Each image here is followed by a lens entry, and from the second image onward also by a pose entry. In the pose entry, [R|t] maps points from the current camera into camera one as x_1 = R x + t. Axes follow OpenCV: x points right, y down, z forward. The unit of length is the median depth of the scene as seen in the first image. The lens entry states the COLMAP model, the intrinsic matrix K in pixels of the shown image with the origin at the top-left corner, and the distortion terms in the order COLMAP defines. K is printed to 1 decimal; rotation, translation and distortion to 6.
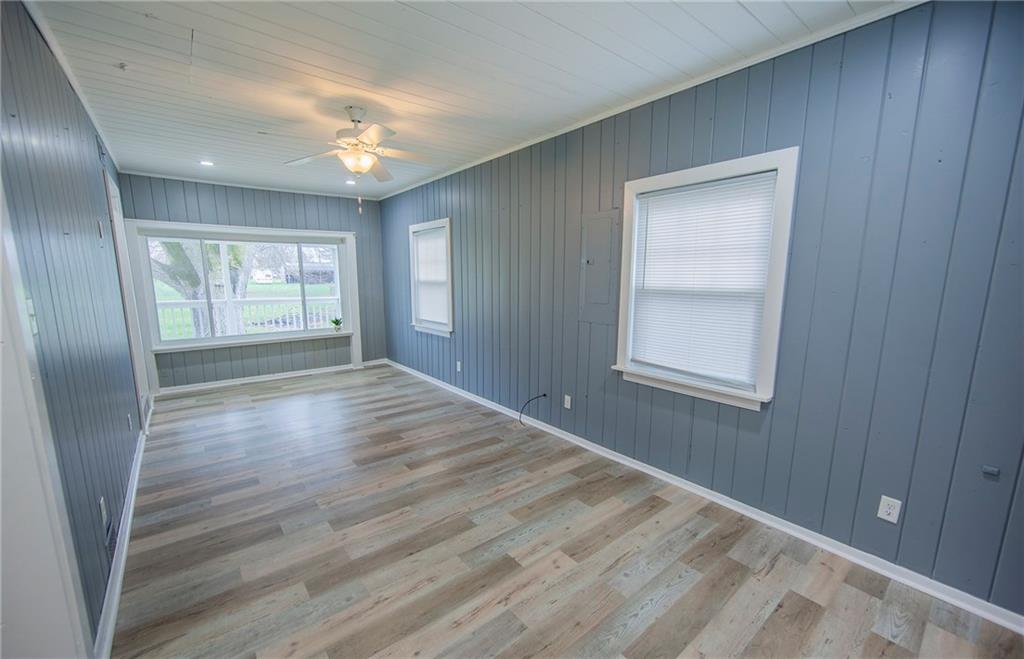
lens RADIAL K [[412.8, 0, 514.3], [0, 412.8, 341.7], [0, 0, 1]] dist [-0.002607, -0.000181]
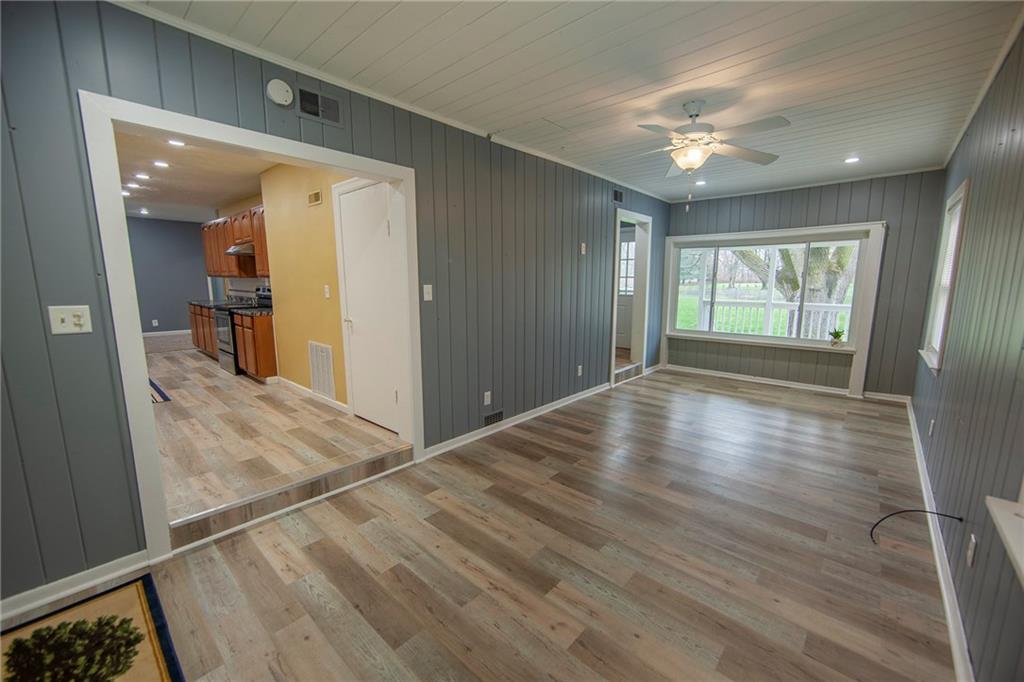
lens RADIAL K [[409.3, 0, 516.7], [0, 409.3, 341.9], [0, 0, 1]] dist [-0.007443, -0.000166]
pose [[0.156986, 0.146852, -0.976622, 0.524964], [-0.157599, 0.979936, 0.122018, -0.063033], [0.974945, 0.134759, 0.176980, 0.465427]]
